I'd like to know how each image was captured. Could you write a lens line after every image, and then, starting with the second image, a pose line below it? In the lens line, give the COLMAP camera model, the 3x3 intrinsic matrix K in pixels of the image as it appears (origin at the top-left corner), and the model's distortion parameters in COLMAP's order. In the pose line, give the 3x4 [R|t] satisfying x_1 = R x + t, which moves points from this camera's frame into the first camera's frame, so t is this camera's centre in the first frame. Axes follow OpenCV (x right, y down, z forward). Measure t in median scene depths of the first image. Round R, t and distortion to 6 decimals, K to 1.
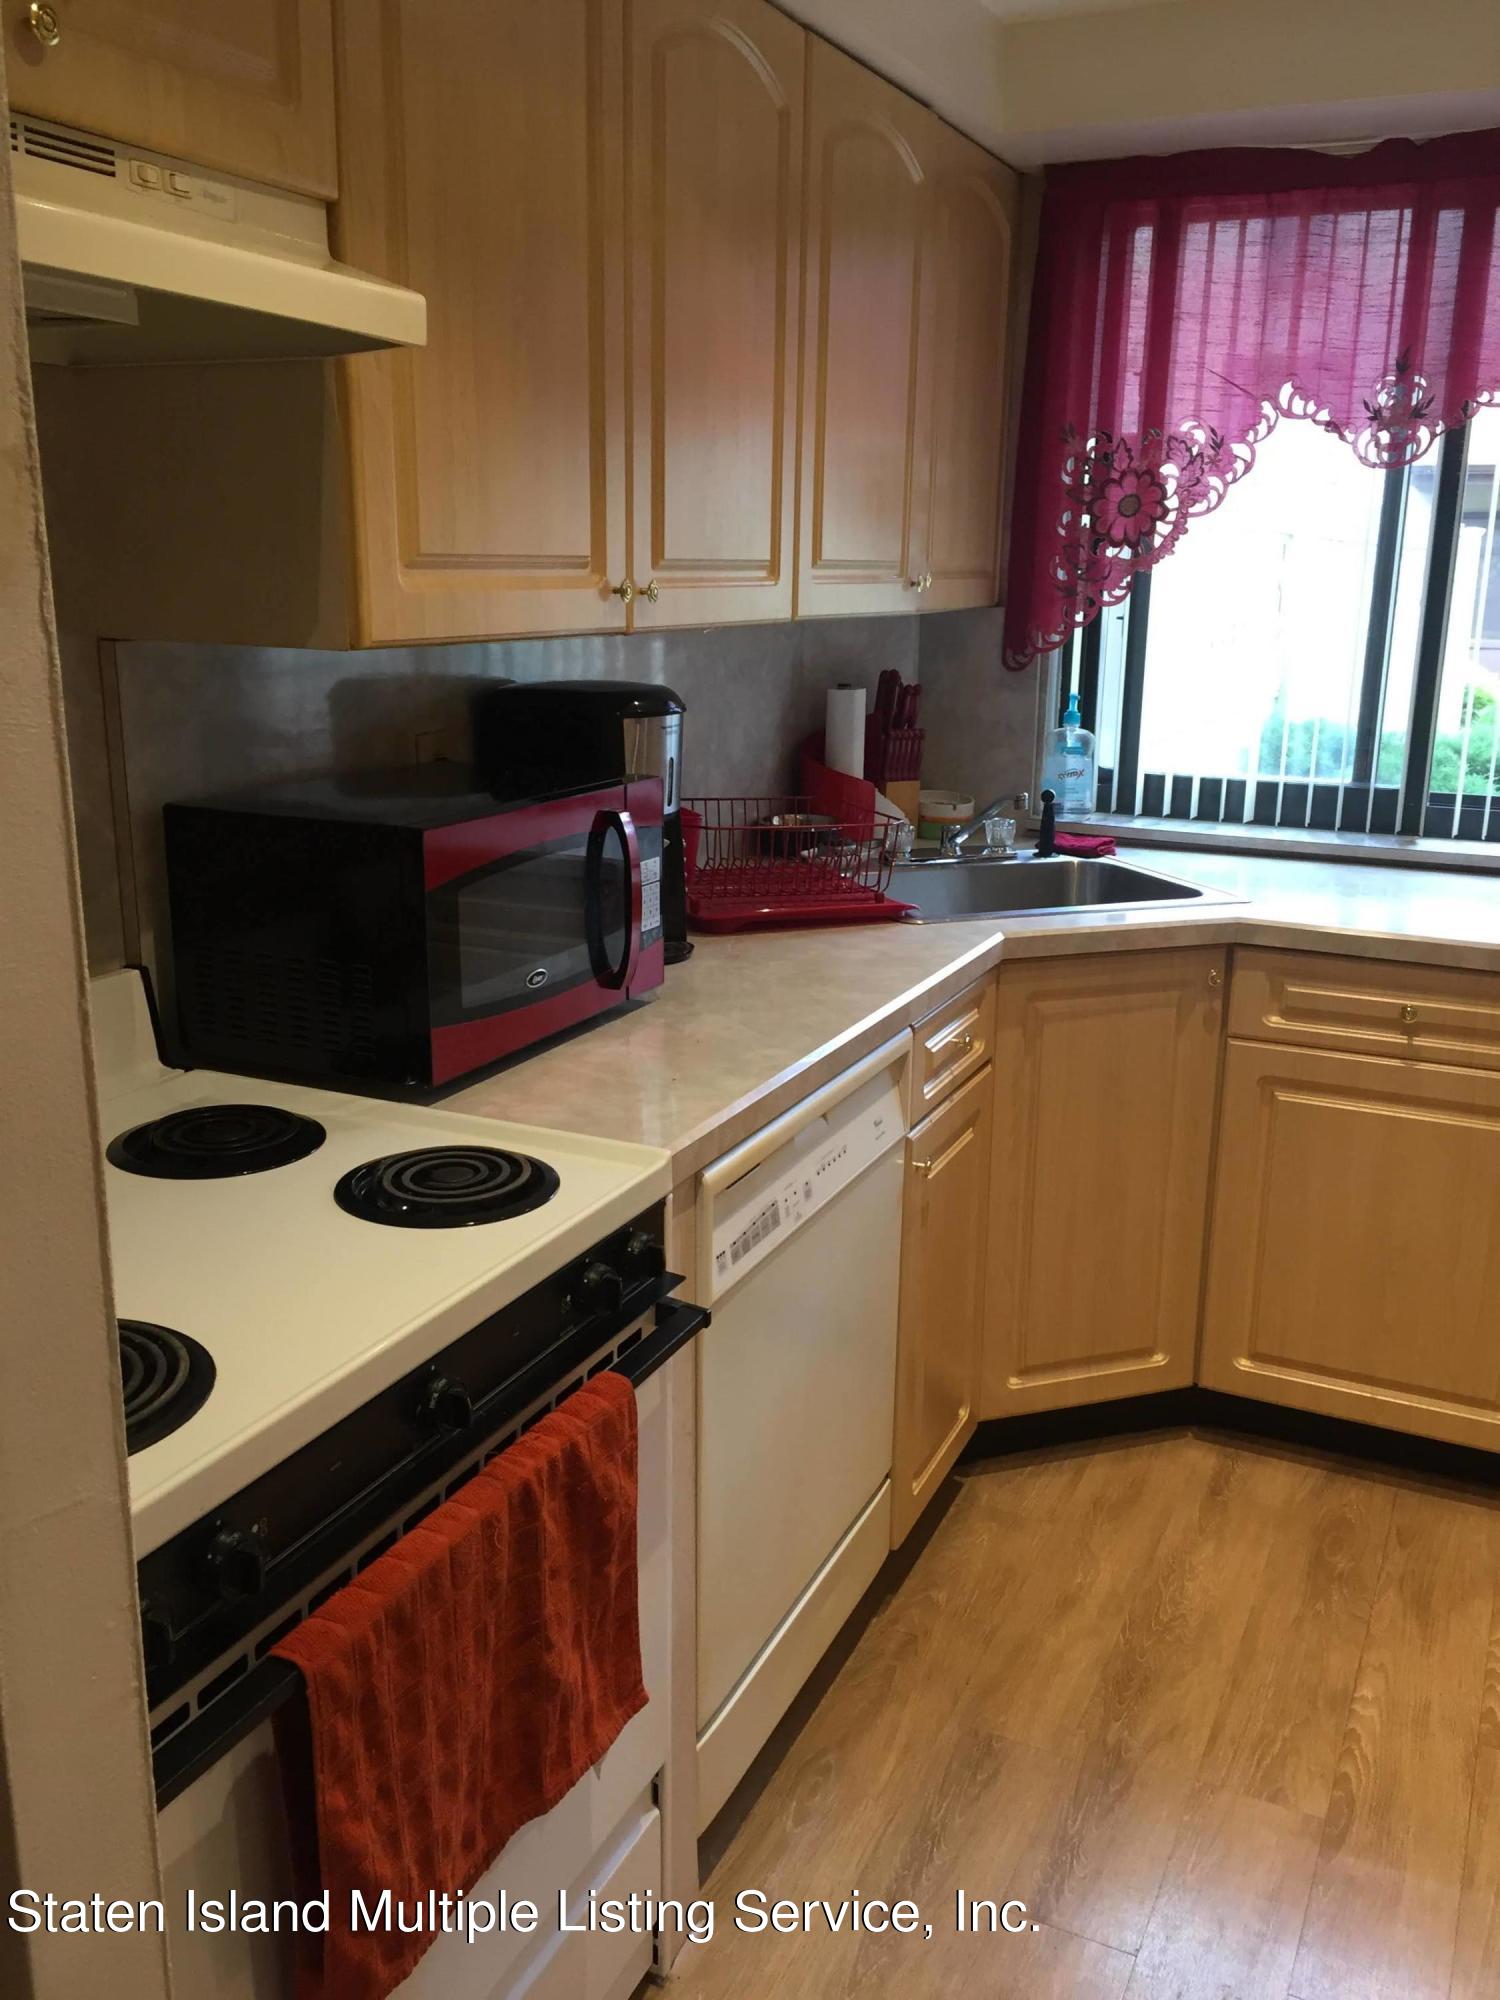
lens RADIAL K [[1692.8, 0, 771.1], [0, 1692.8, 1000.6], [0, 0, 1]] dist [0.094641, -0.120149]
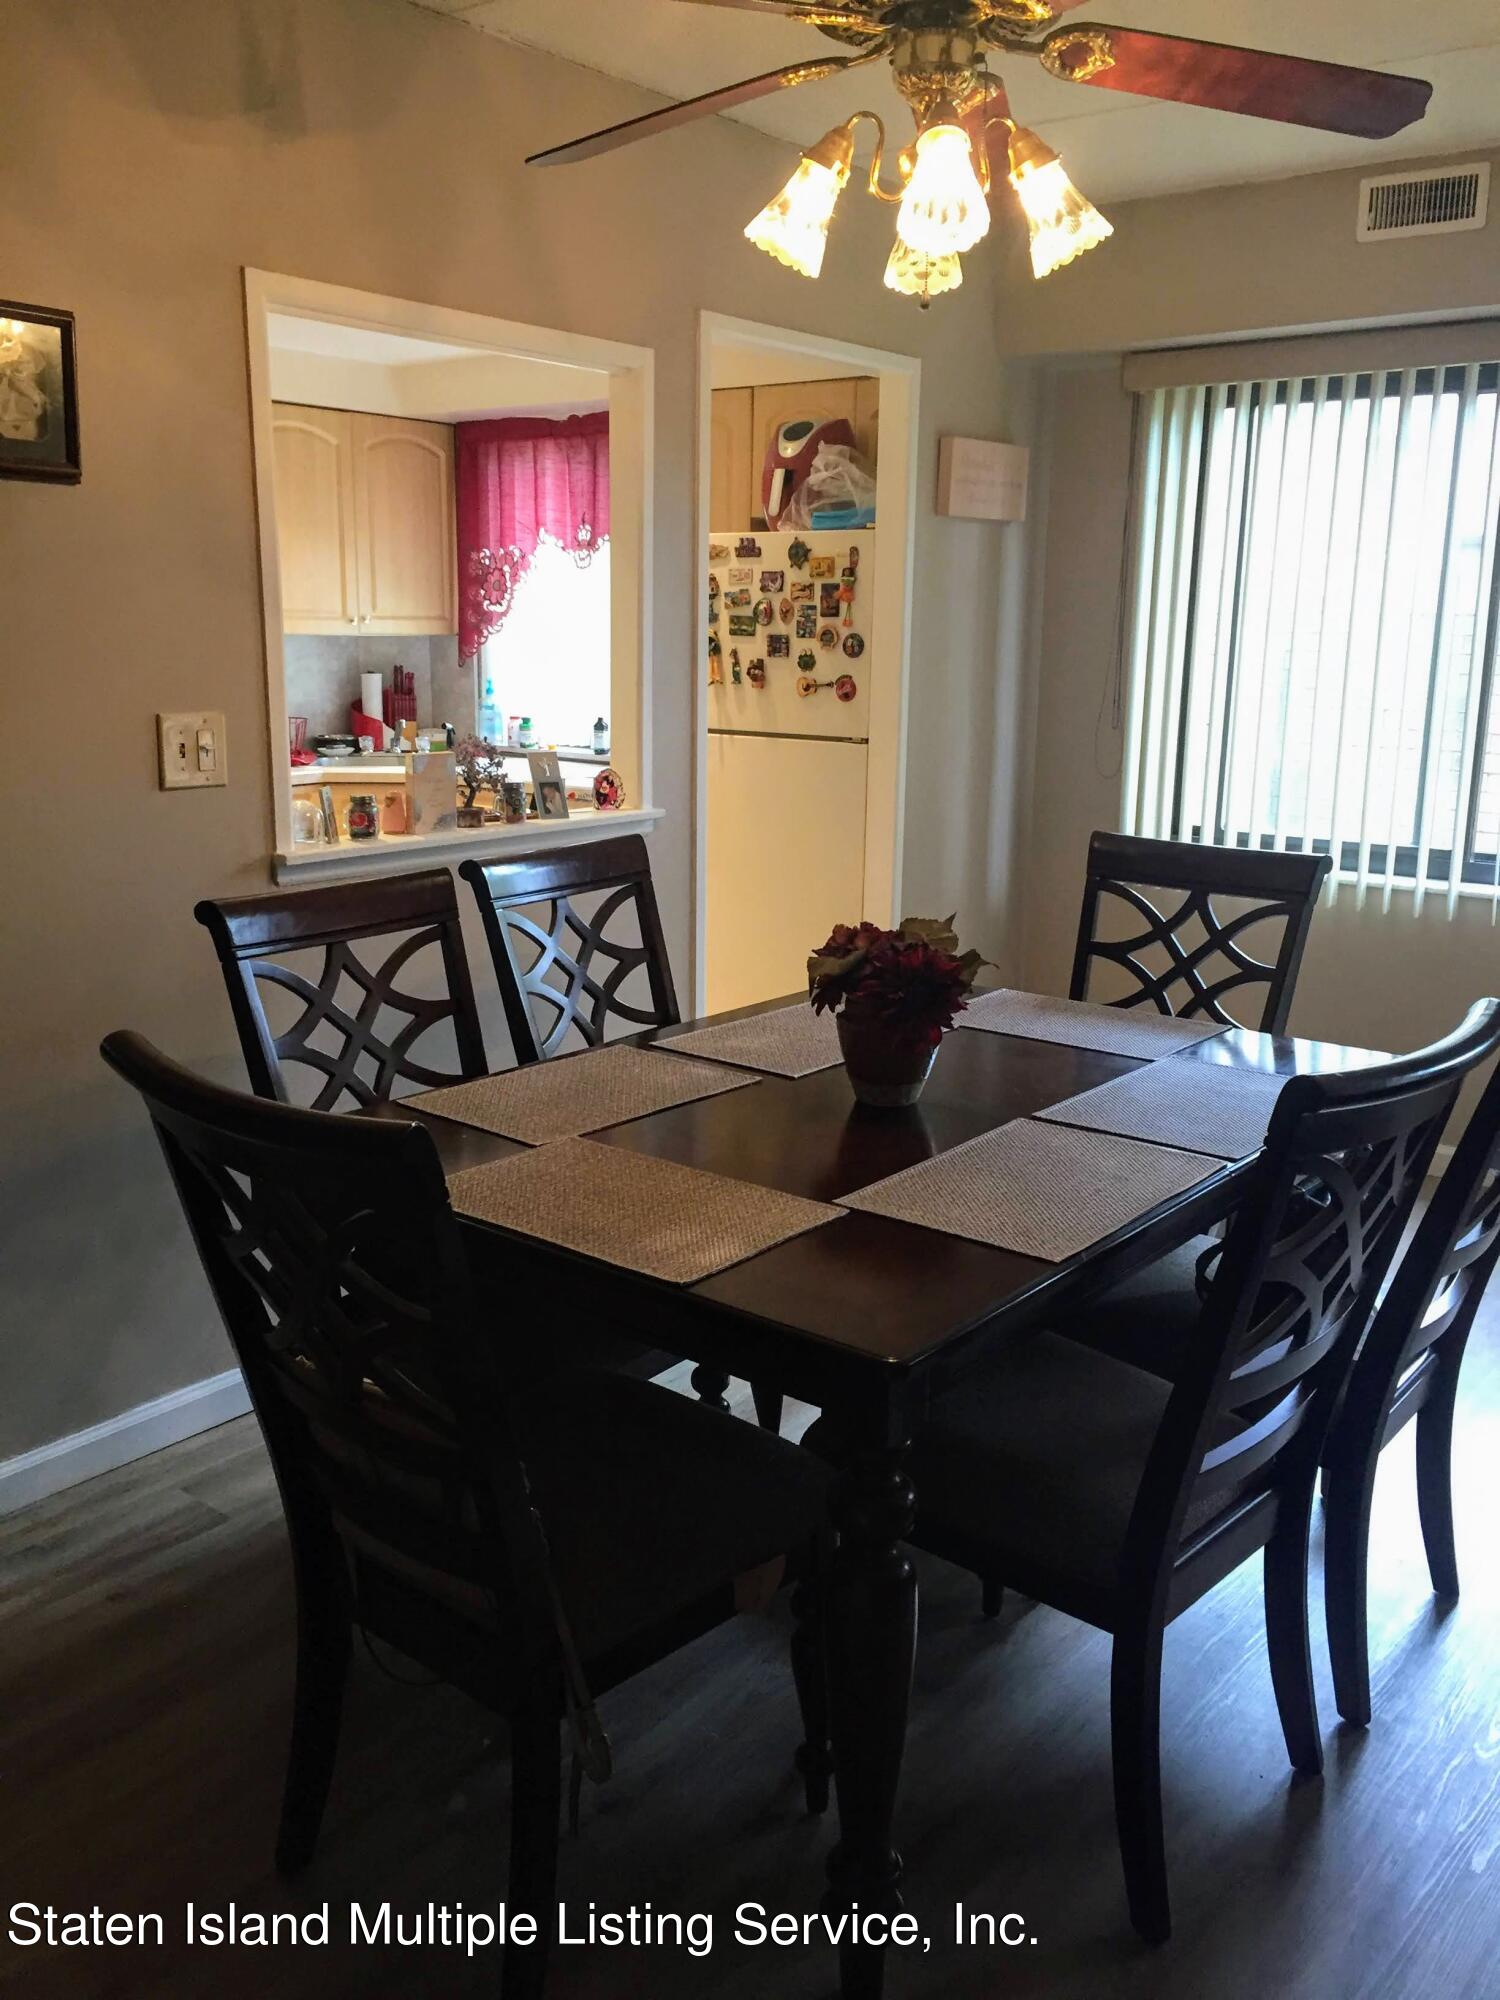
lens RADIAL K [[1692.8, 0, 771.1], [0, 1692.8, 1000.6], [0, 0, 1]] dist [0.094641, -0.120149]
pose [[0.974167, 0.050508, -0.220107, 1.137267], [-0.058995, 0.997740, -0.032152, 0.281341], [0.217986, 0.044306, 0.974946, -0.999948]]
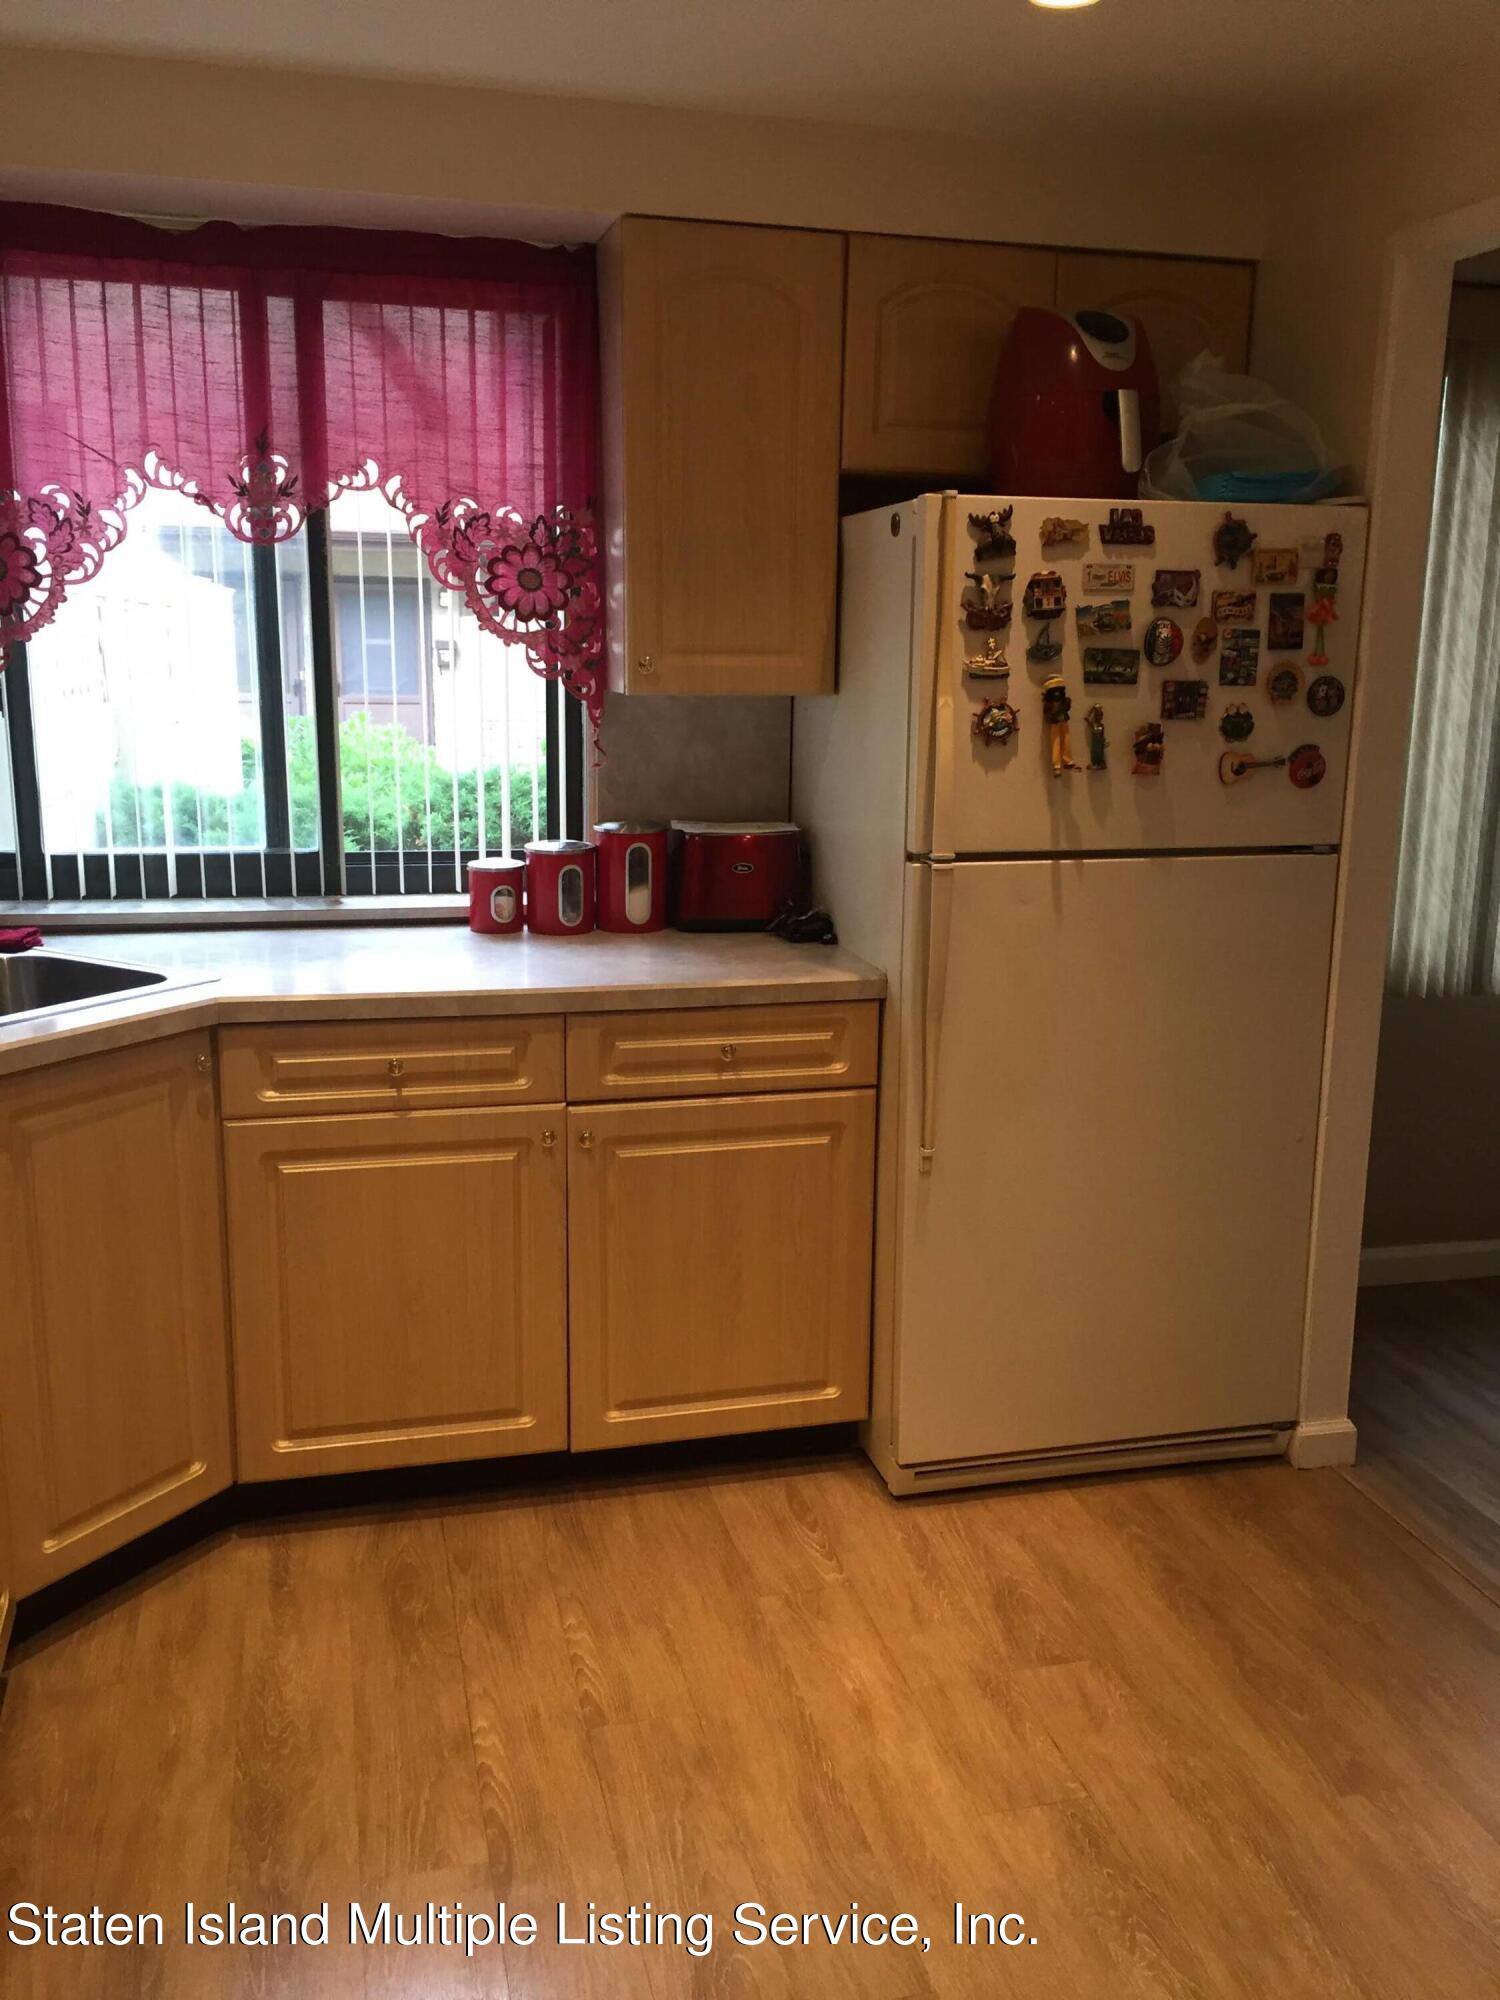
lens RADIAL K [[1692.8, 0, 771.1], [0, 1692.8, 1000.6], [0, 0, 1]] dist [0.094641, -0.120149]
pose [[0.780880, -0.135669, 0.609770, -0.068983], [0.153863, 0.987830, 0.022745, -0.019018], [-0.605436, 0.076060, 0.792252, 0.032621]]
